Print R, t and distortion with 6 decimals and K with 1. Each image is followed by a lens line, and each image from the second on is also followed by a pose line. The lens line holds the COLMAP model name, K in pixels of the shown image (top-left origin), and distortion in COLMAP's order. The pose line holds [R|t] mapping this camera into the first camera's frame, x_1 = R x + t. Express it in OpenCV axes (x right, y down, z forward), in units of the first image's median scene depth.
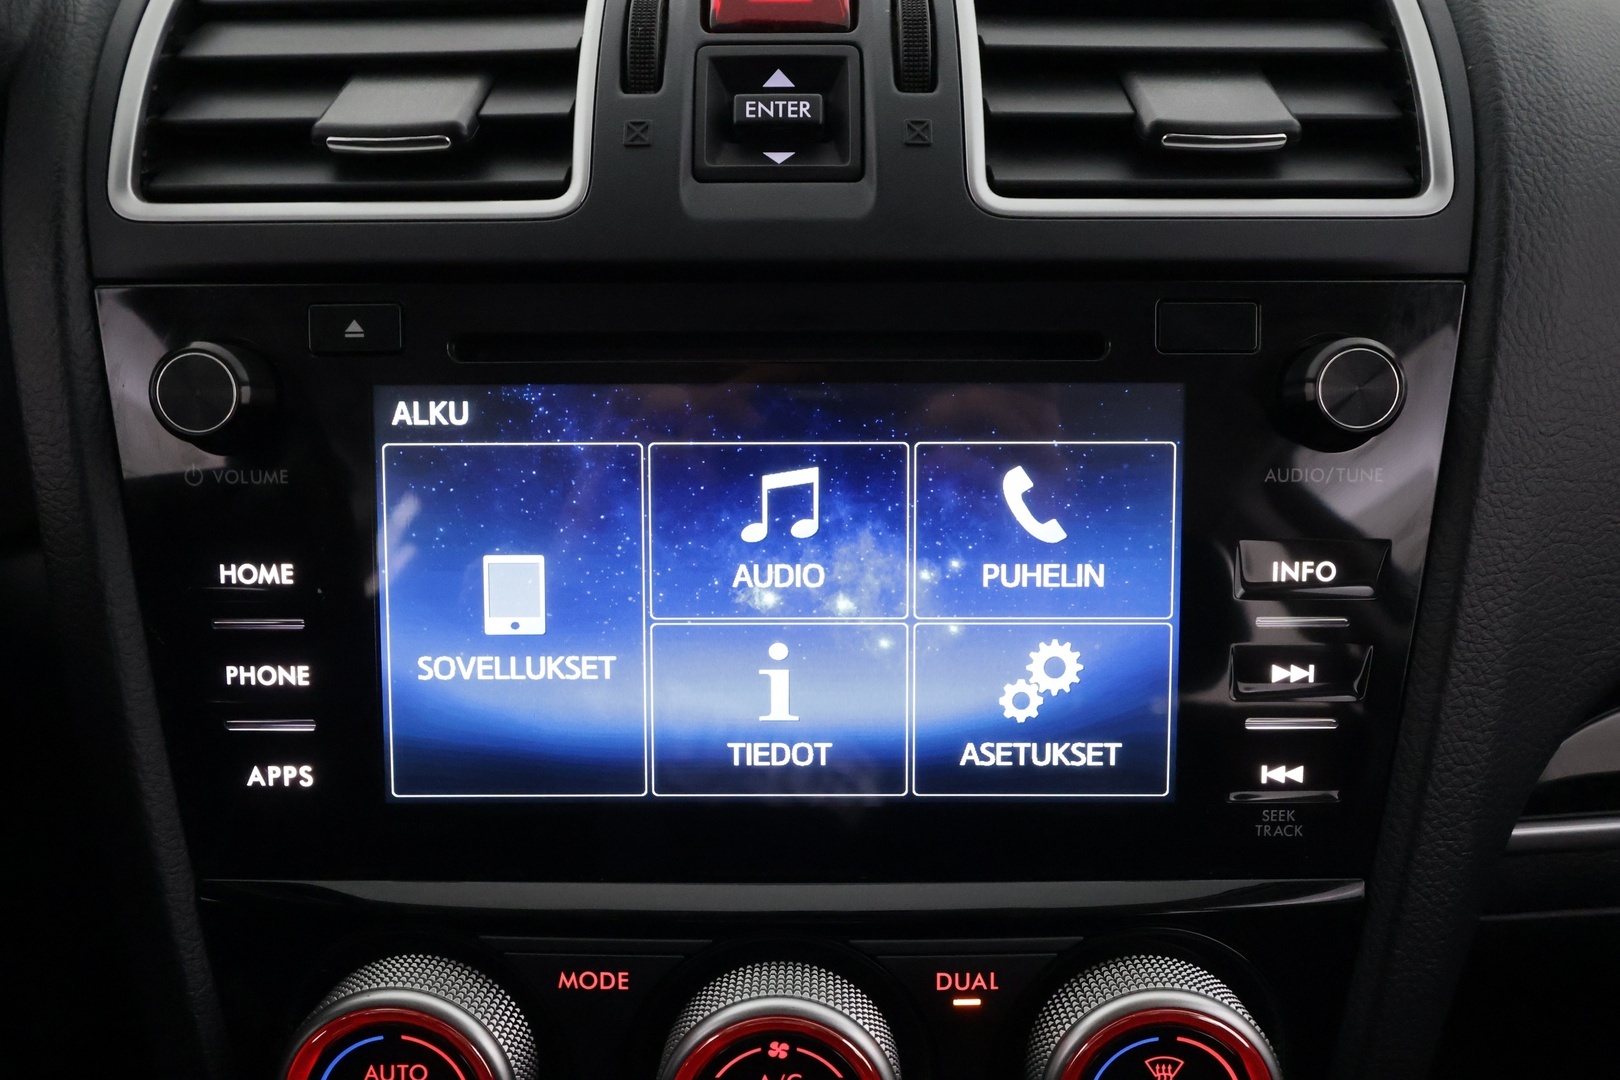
lens RADIAL K [[1118.8, 0, 807.8], [0, 1118.8, 543.5], [0, 0, 1]] dist [0.002930, -0.006885]
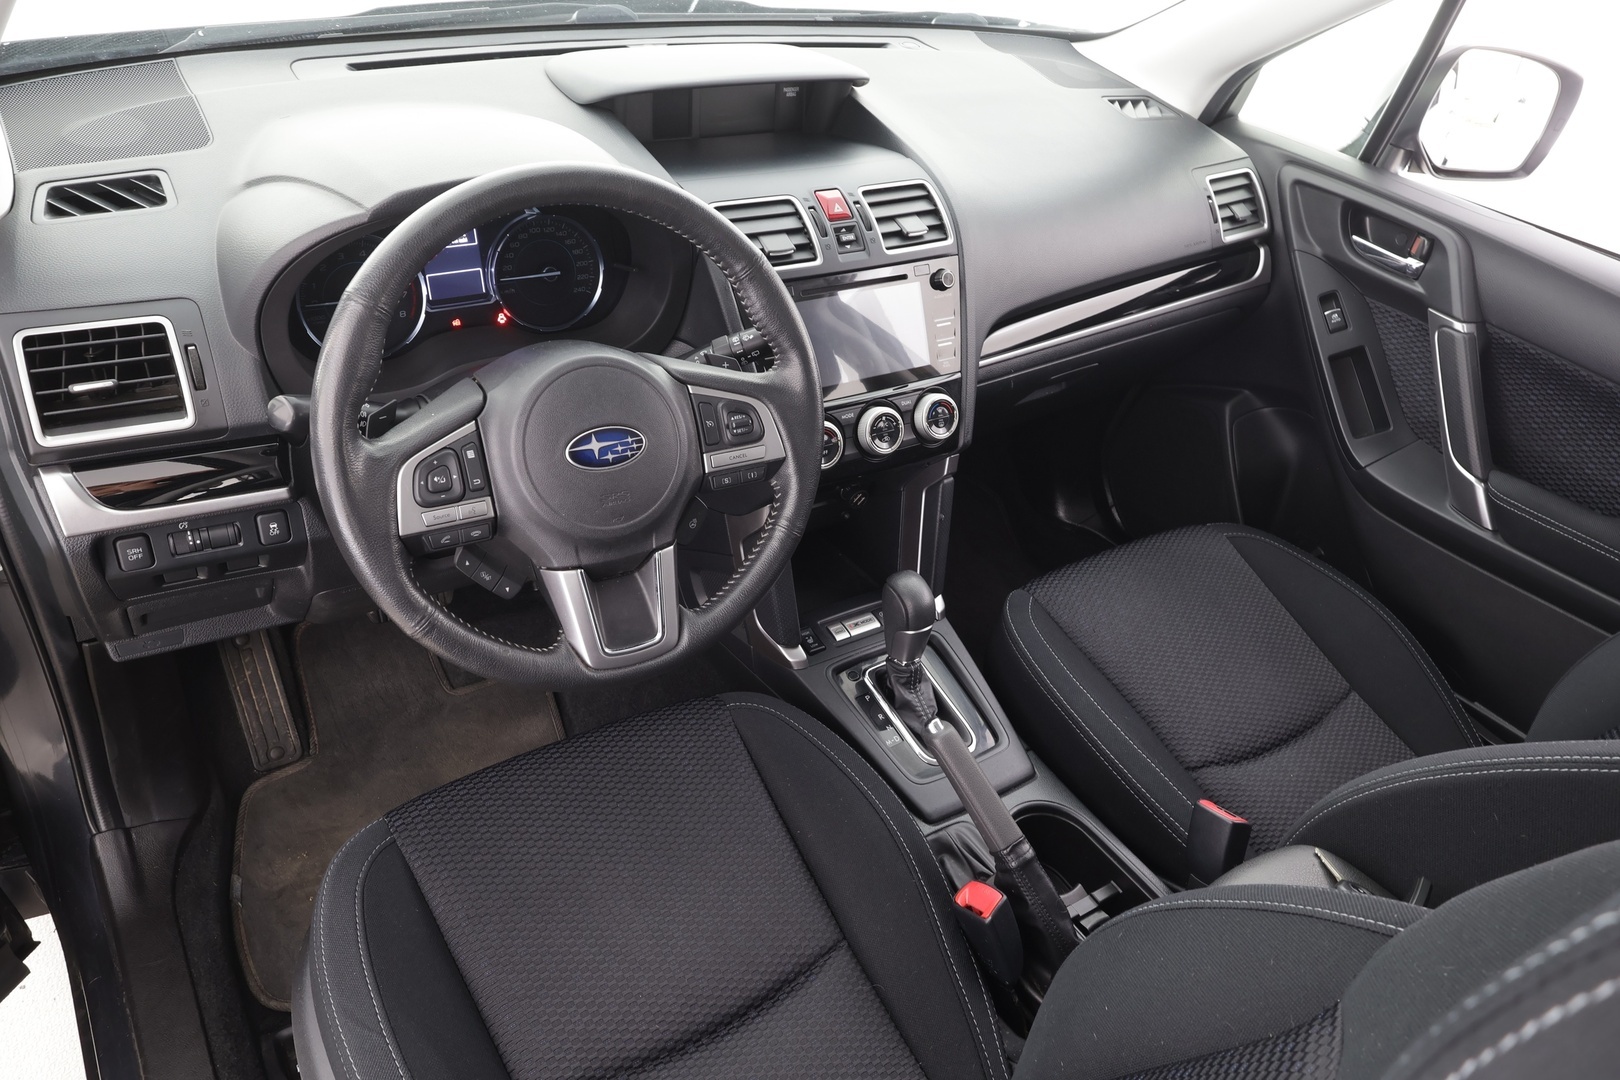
lens RADIAL K [[1158.3, 0, 808.7], [0, 1158.3, 549.4], [0, 0, 1]] dist [-0.006434, -0.001451]
pose [[0.837040, -0.245820, 0.488811, -3.043795], [0.183163, 0.967737, 0.173020, 0.036529], [-0.515572, -0.055293, 0.855060, -3.418094]]
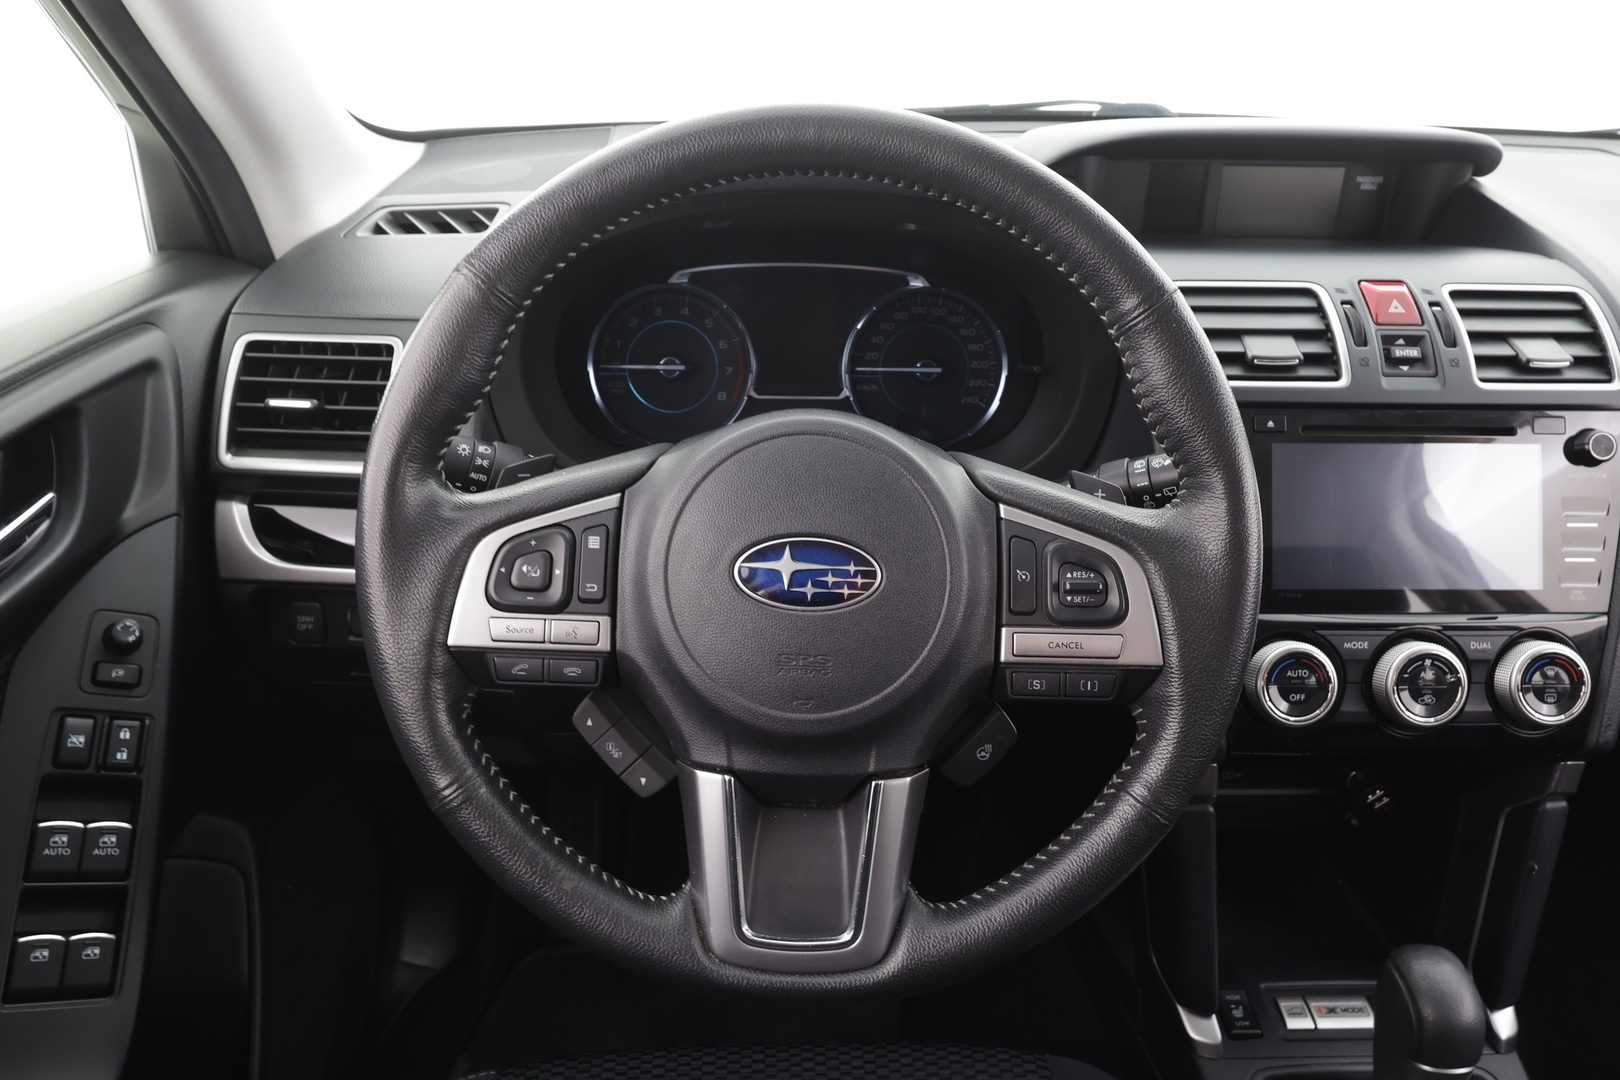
lens RADIAL K [[1118.8, 0, 810.2], [0, 1118.8, 544.2], [0, 0, 1]] dist [0.002930, -0.006885]
pose [[0.999330, 0.002543, 0.036511, -1.723581], [0.000497, 0.996548, -0.083019, 0.369804], [-0.036596, 0.082982, 0.995879, -1.881492]]
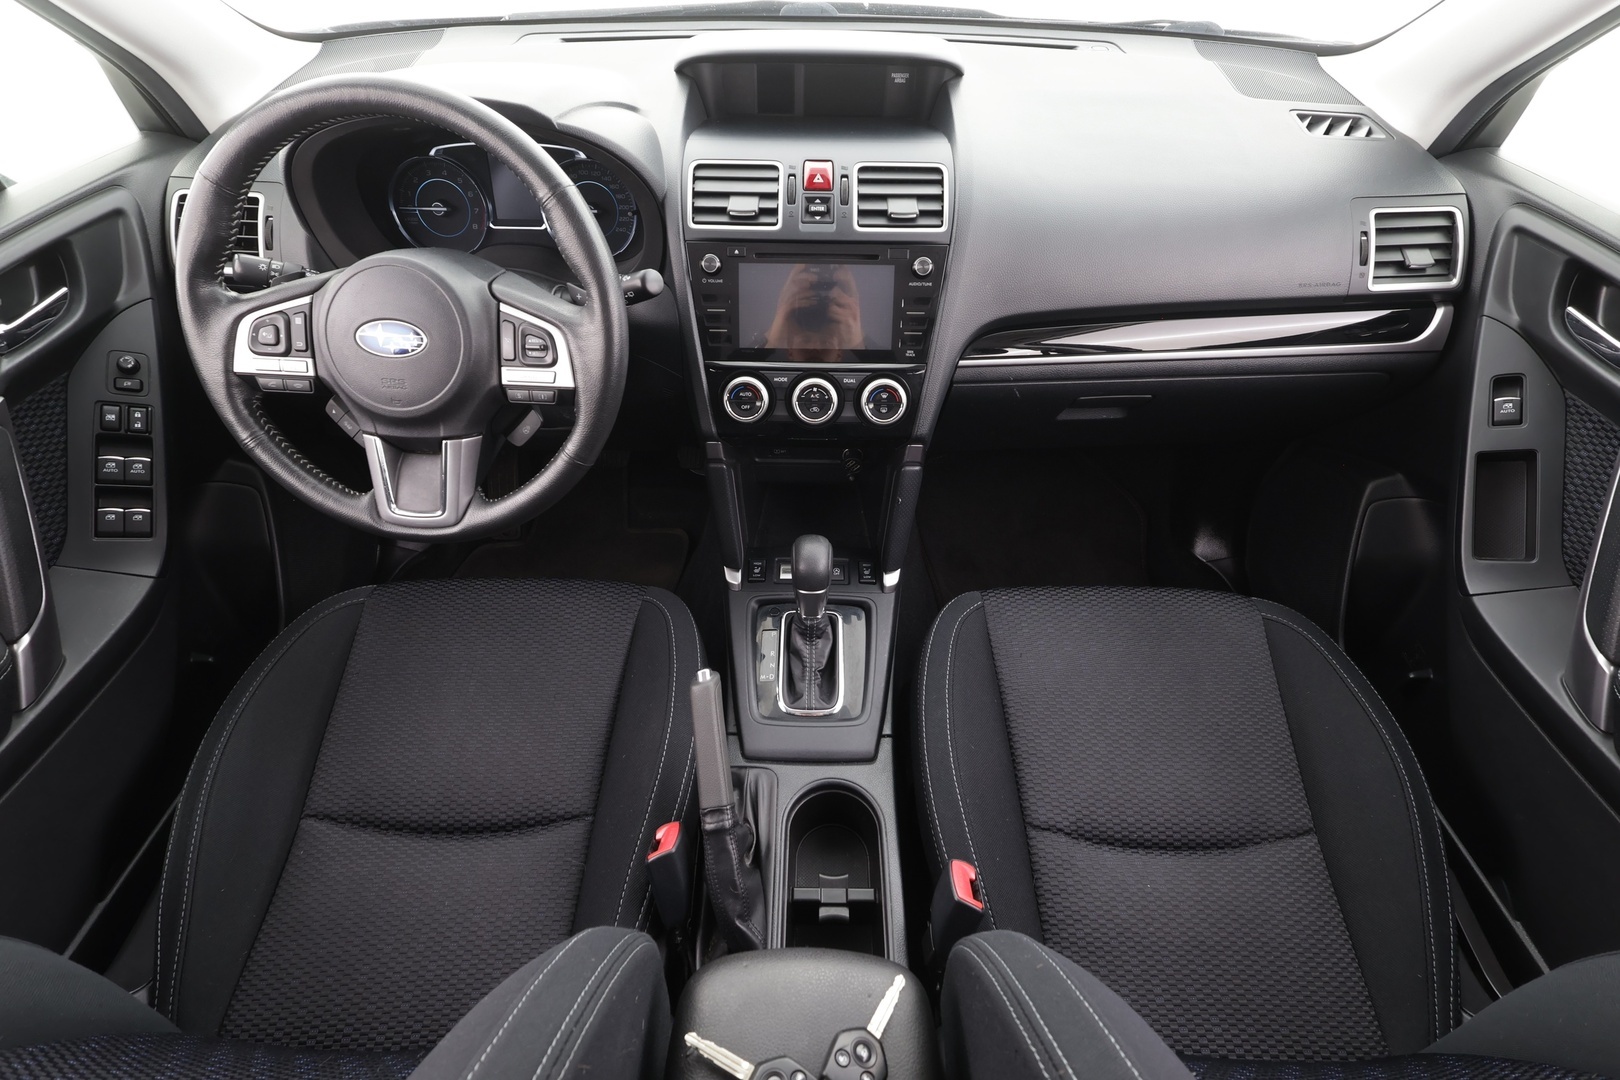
lens RADIAL K [[775.2, 0, 807.5], [0, 775.2, 544.4], [0, 0, 1]] dist [-0.005933, 0.002439]
pose [[0.999858, 0.016377, -0.004026, -0.034199], [-0.015095, 0.975522, 0.219384, 0.344804], [0.007521, -0.219292, 0.975630, -2.839462]]
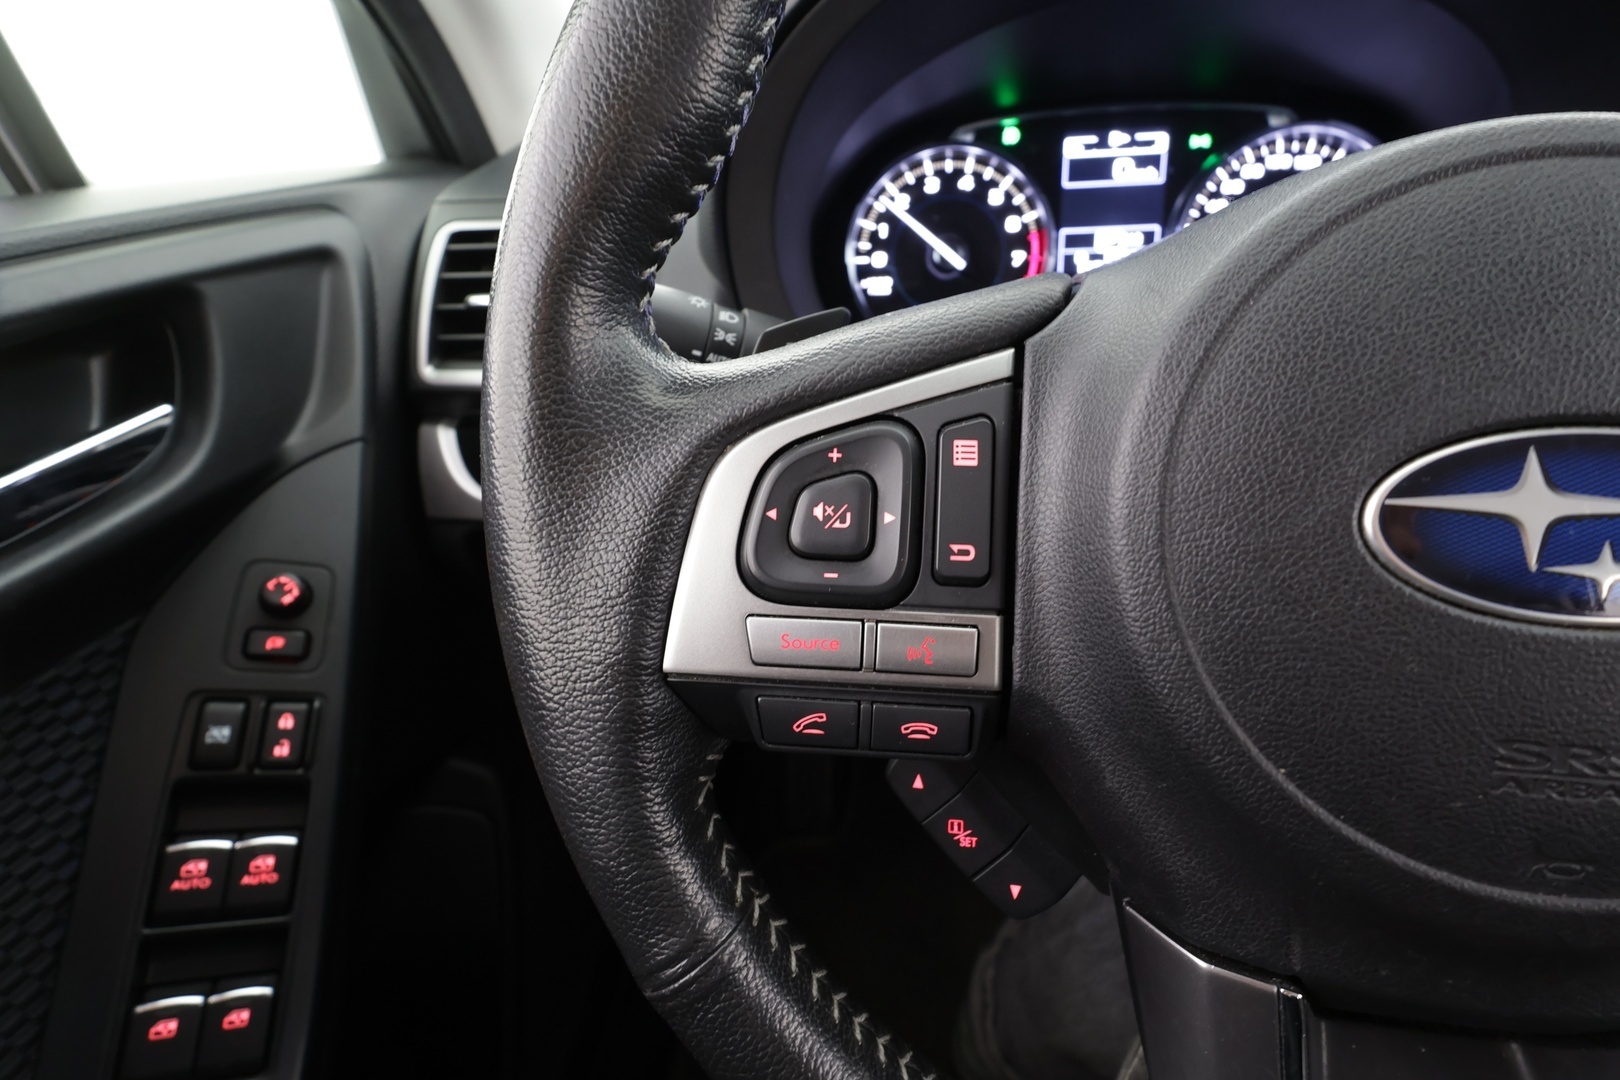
lens RADIAL K [[752.3, 0, 813.7], [0, 752.3, 542.4], [0, 0, 1]] dist [-0.002873, -0.000437]
pose [[0.991036, 0.004423, -0.133518, -2.110669], [-0.004690, 0.999988, -0.001685, 0.265640], [0.133509, 0.002296, 0.991045, -0.369411]]
